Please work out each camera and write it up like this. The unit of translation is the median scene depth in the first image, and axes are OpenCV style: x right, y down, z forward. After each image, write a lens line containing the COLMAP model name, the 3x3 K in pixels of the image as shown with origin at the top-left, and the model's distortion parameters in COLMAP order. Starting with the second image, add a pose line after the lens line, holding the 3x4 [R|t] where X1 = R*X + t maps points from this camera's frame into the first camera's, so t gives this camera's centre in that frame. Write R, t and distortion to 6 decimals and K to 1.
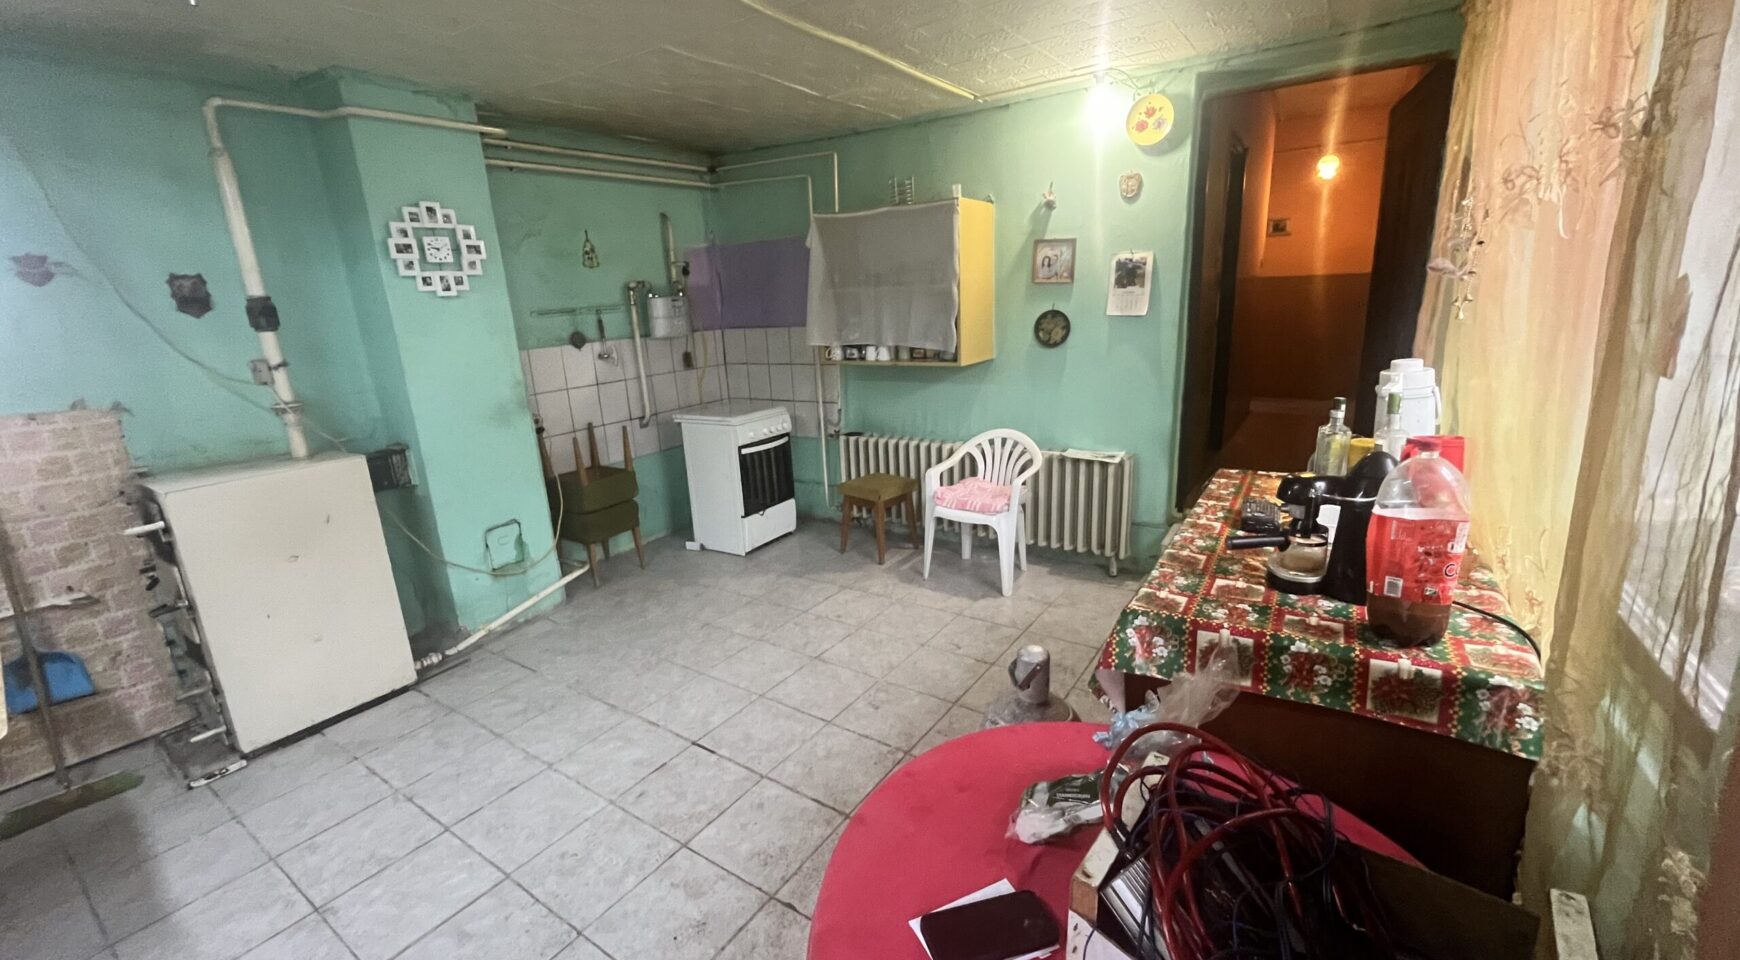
lens RADIAL K [[700.4, 0, 872.0], [0, 700.4, 474.7], [0, 0, 1]] dist [-0.002519, 0.000101]
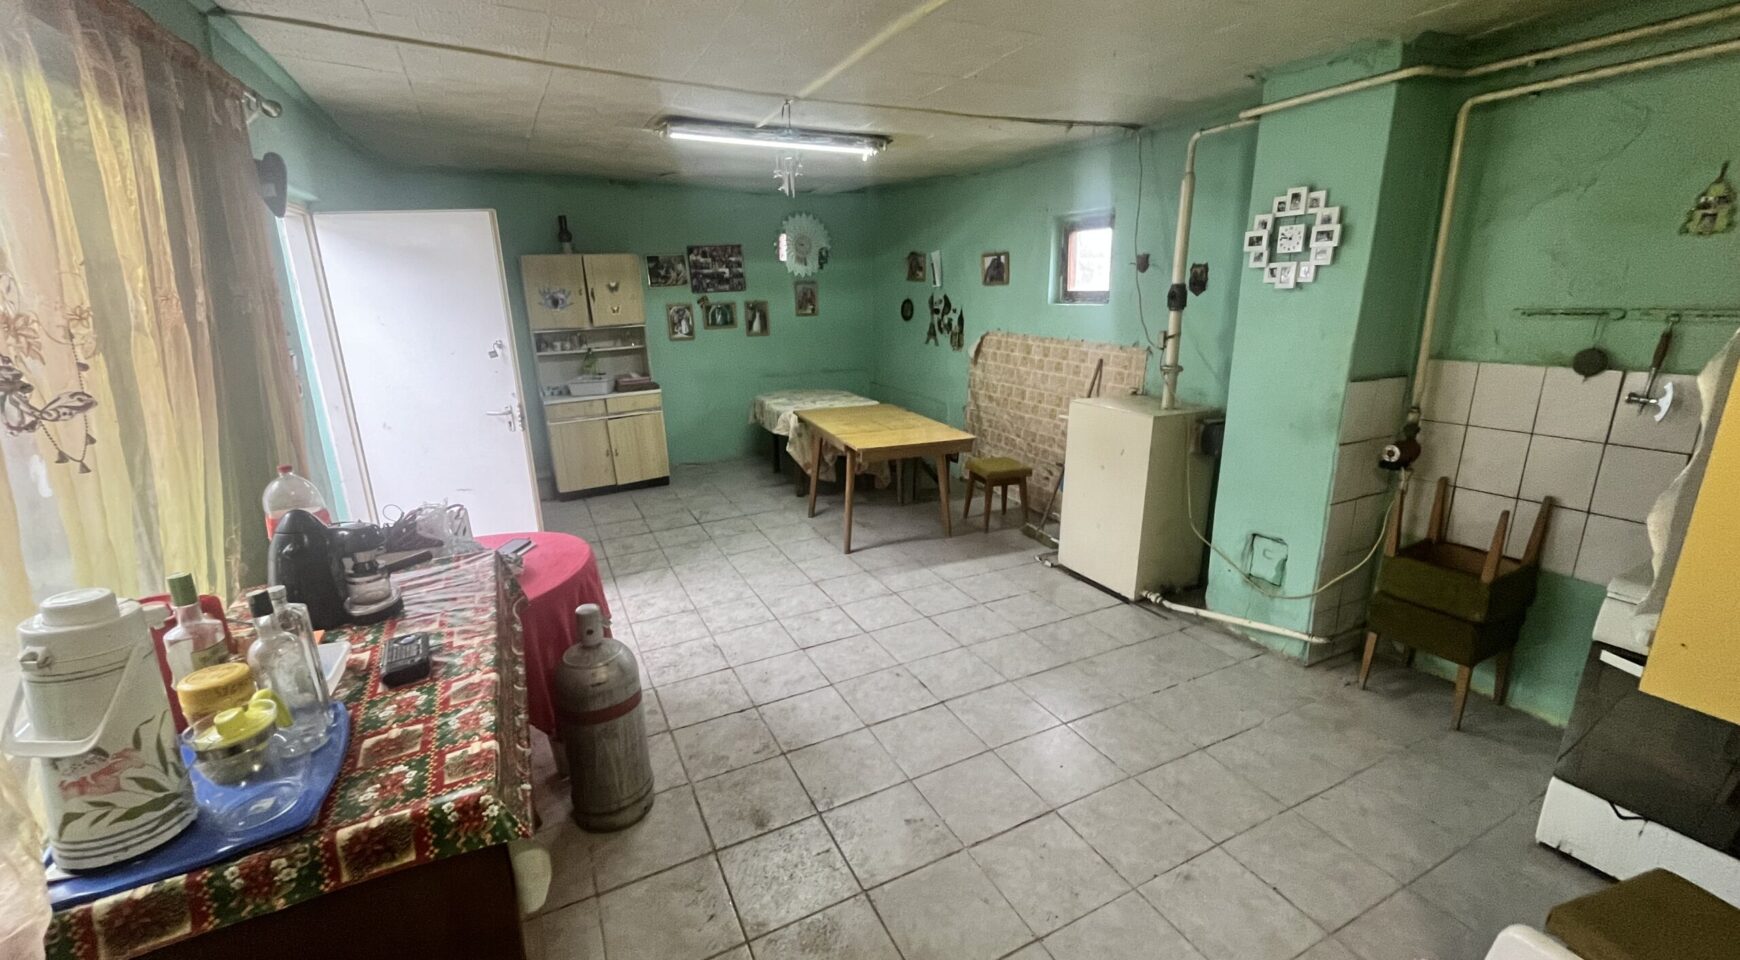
lens RADIAL K [[700.4, 0, 869.9], [0, 700.4, 475.4], [0, 0, 1]] dist [-0.002519, 0.000101]
pose [[-0.489826, 0.288491, -0.822705, 0.522312], [-0.170371, 0.893795, 0.414855, -0.331212], [0.855011, 0.343372, -0.388653, 0.990399]]
